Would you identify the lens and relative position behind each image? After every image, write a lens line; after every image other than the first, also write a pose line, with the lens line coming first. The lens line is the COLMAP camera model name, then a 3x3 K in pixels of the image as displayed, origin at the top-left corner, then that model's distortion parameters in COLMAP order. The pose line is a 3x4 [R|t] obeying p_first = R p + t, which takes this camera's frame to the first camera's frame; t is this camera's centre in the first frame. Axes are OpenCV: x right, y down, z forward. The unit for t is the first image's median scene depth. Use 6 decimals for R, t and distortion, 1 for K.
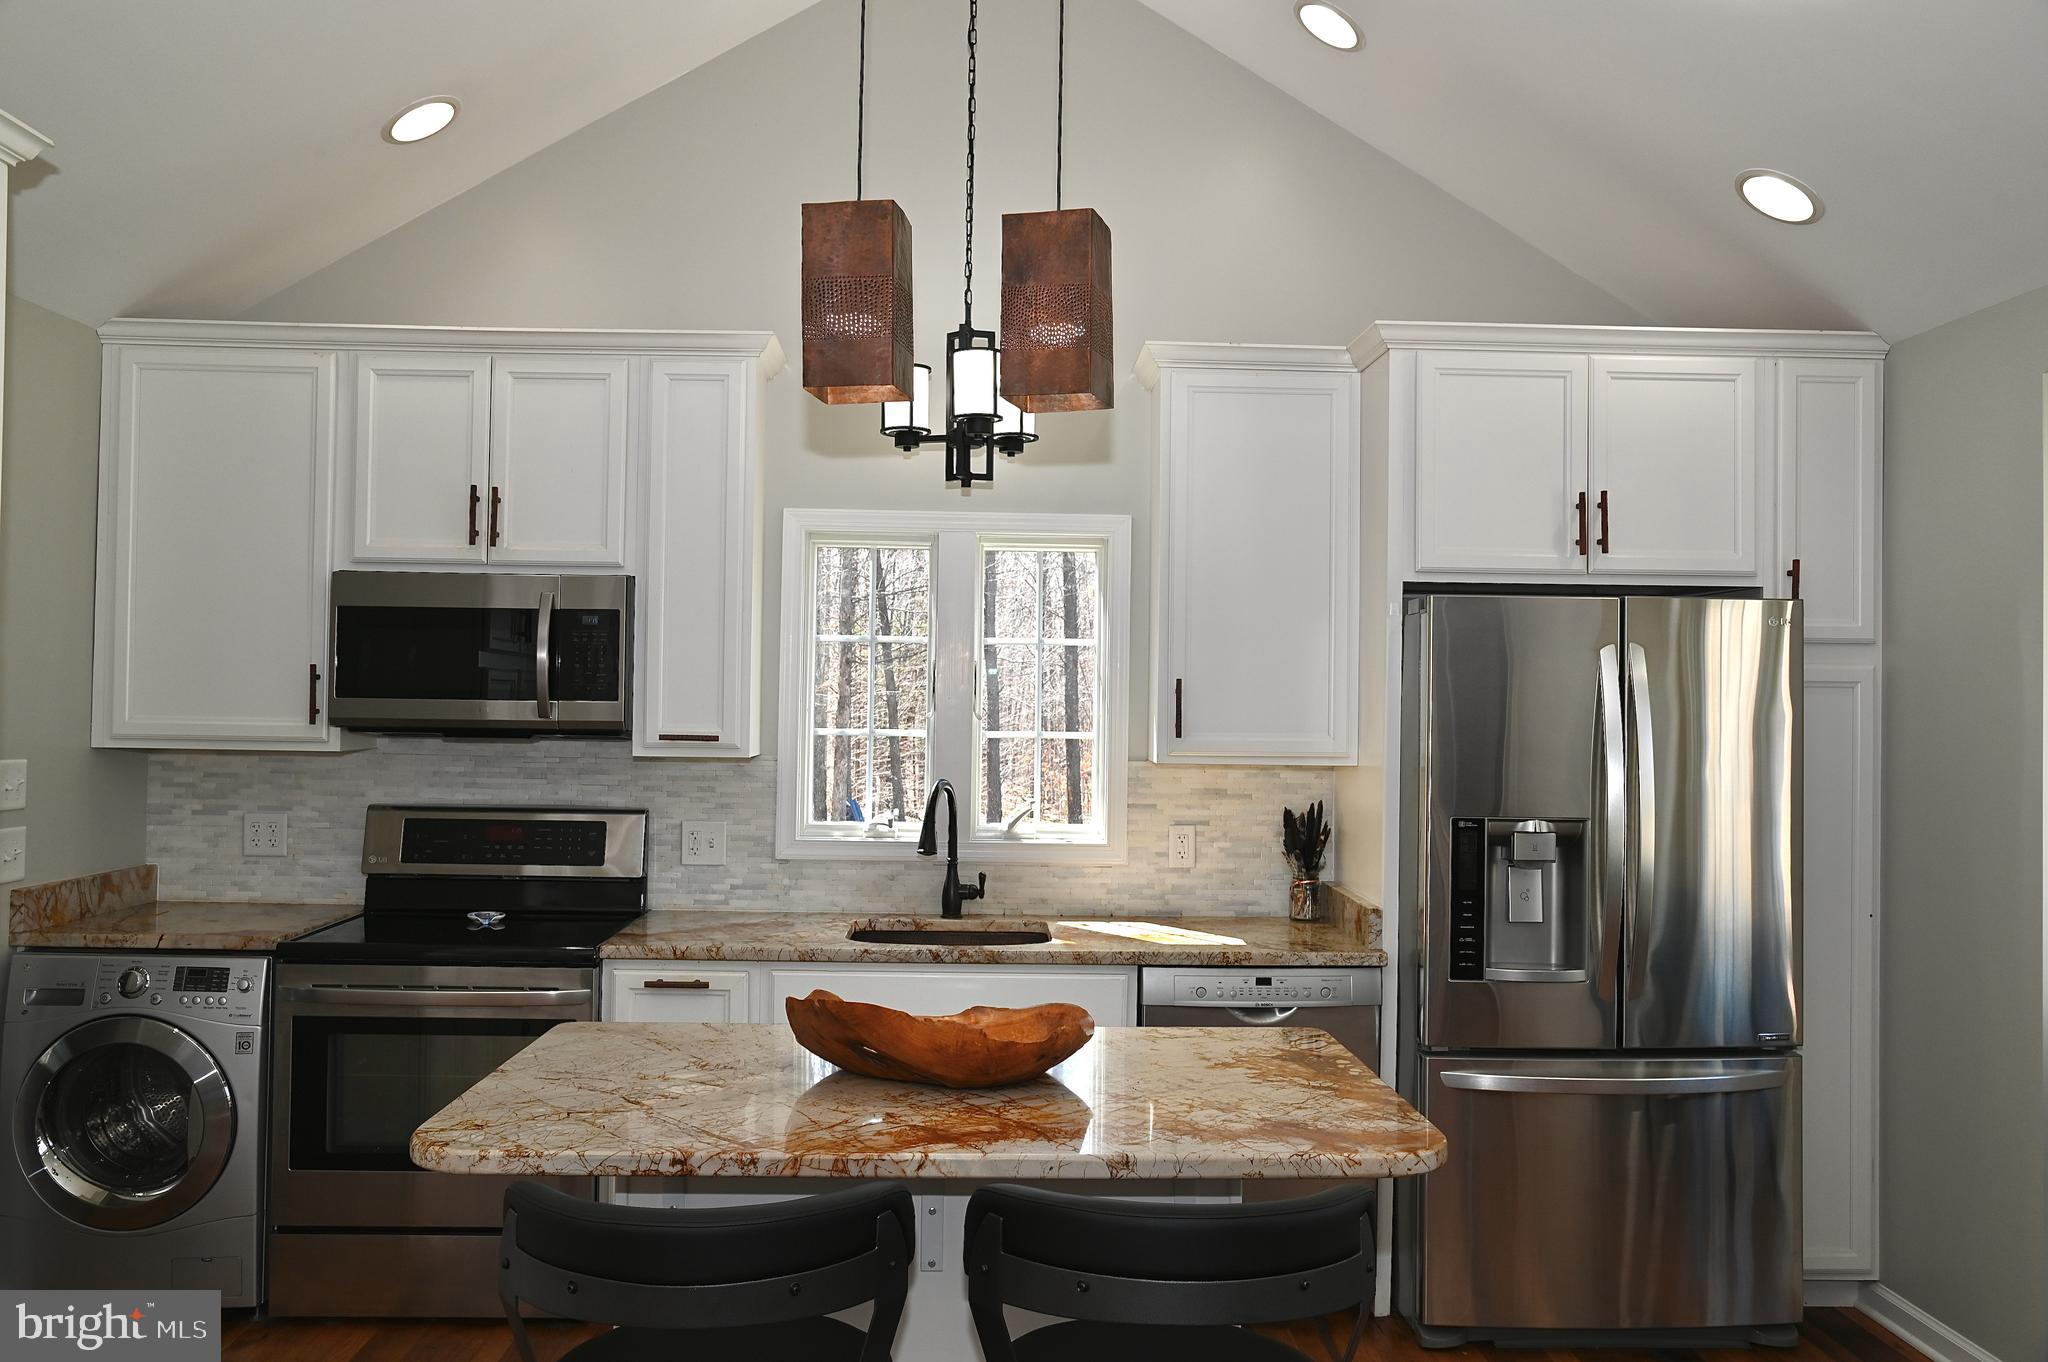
lens RADIAL K [[1642.7, 0, 1024.0], [0, 1642.7, 681.0], [0, 0, 1]] dist [-0.053202, 0.076841]
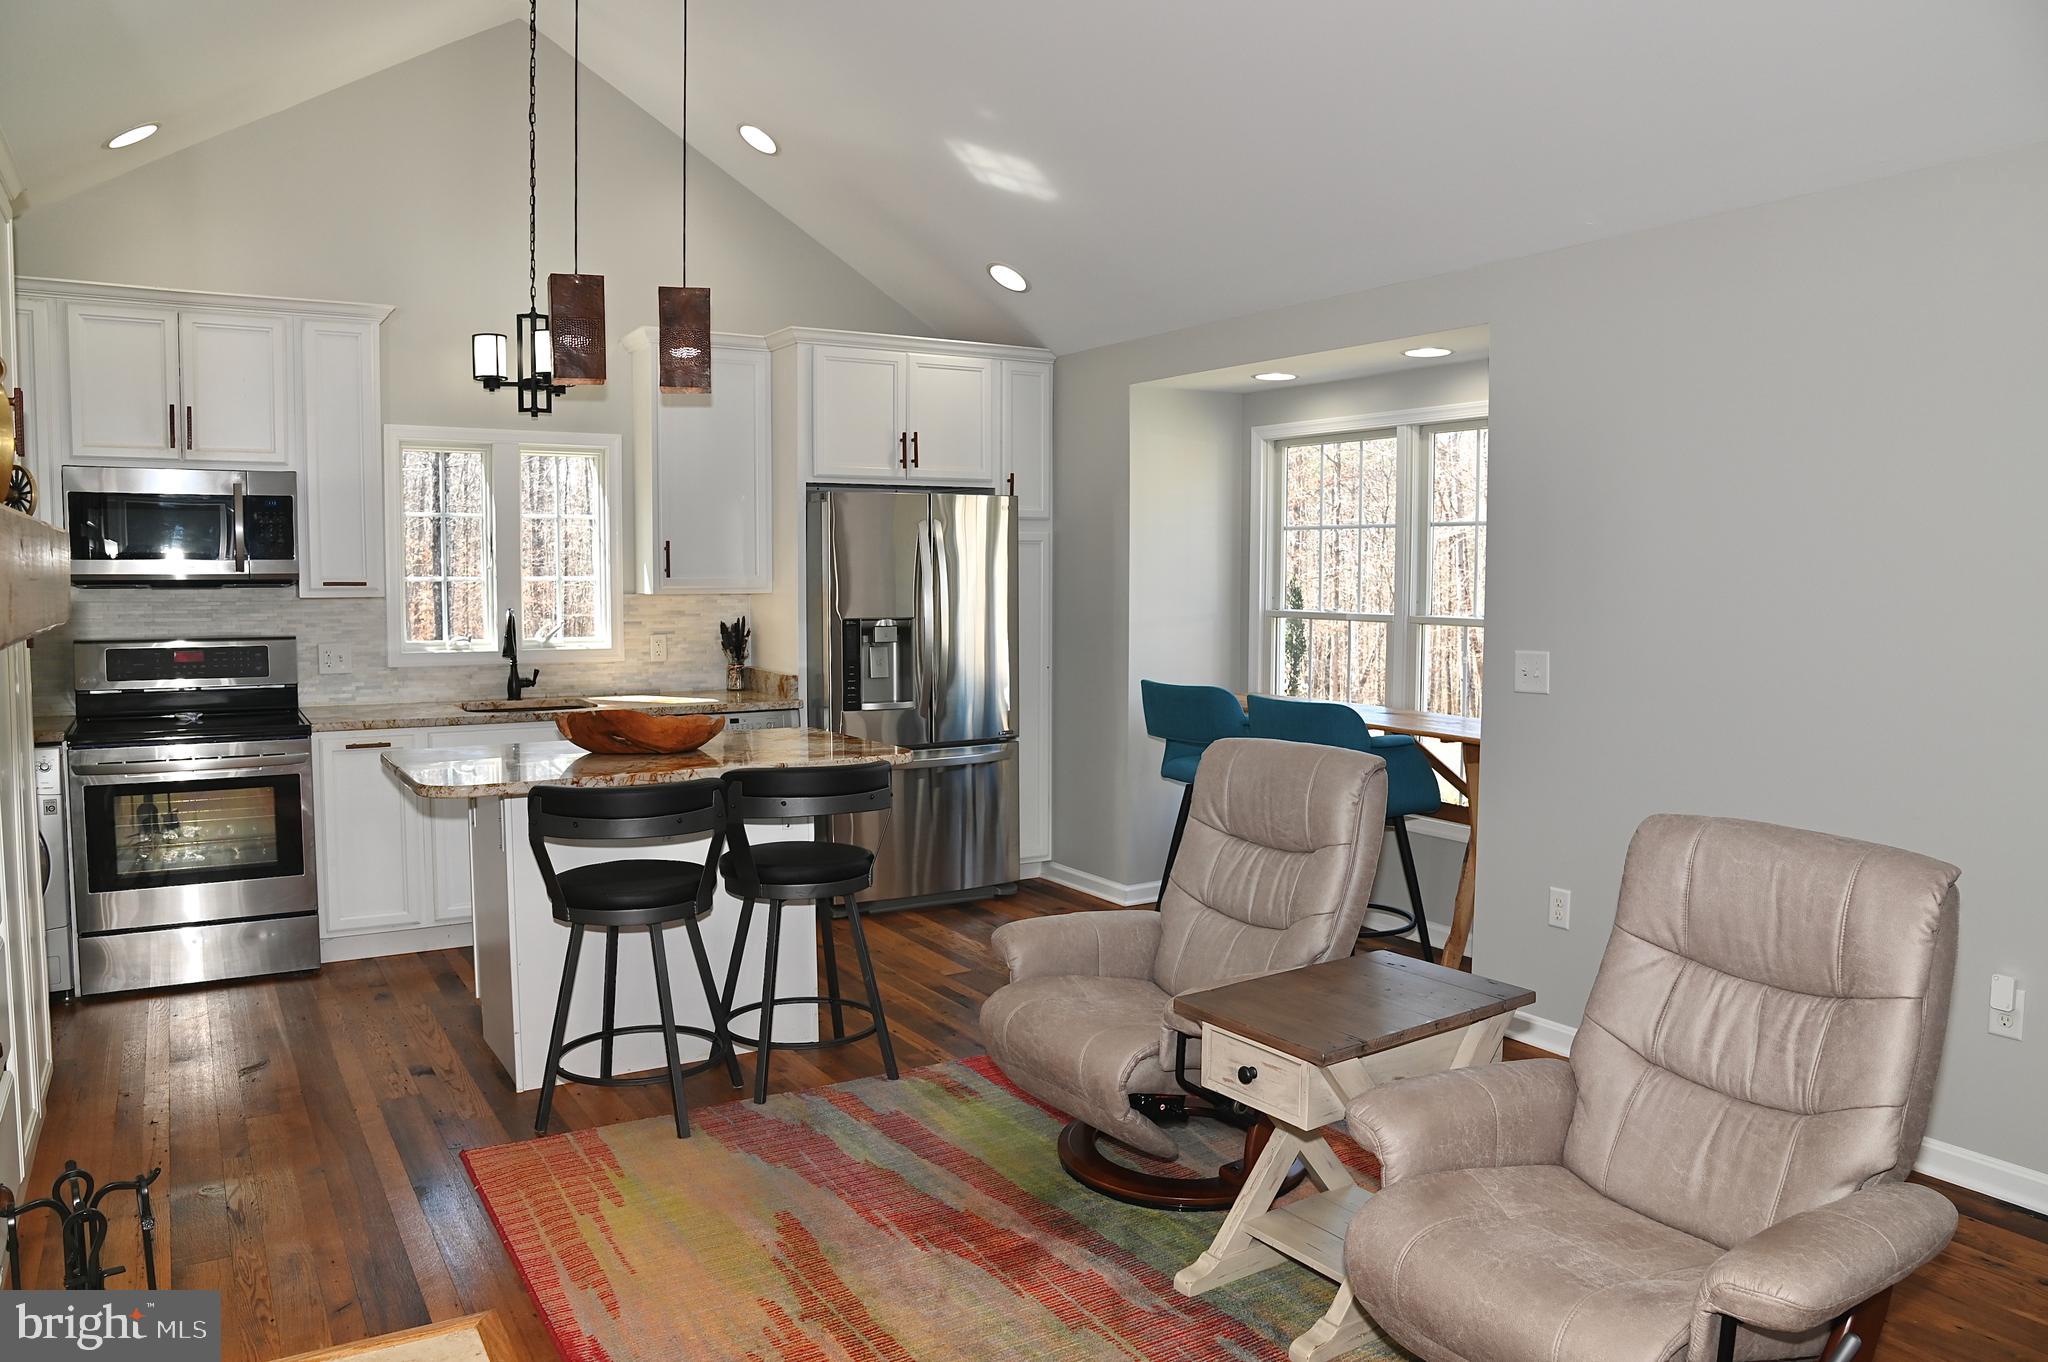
lens RADIAL K [[1408.5, 0, 1026.1], [0, 1408.5, 687.2], [0, 0, 1]] dist [-0.128506, 0.092246]
pose [[0.872850, -0.051882, 0.485223, -0.270501], [0.002091, 0.994721, 0.102597, 0.002002], [-0.487985, -0.088537, 0.868350, -0.368303]]
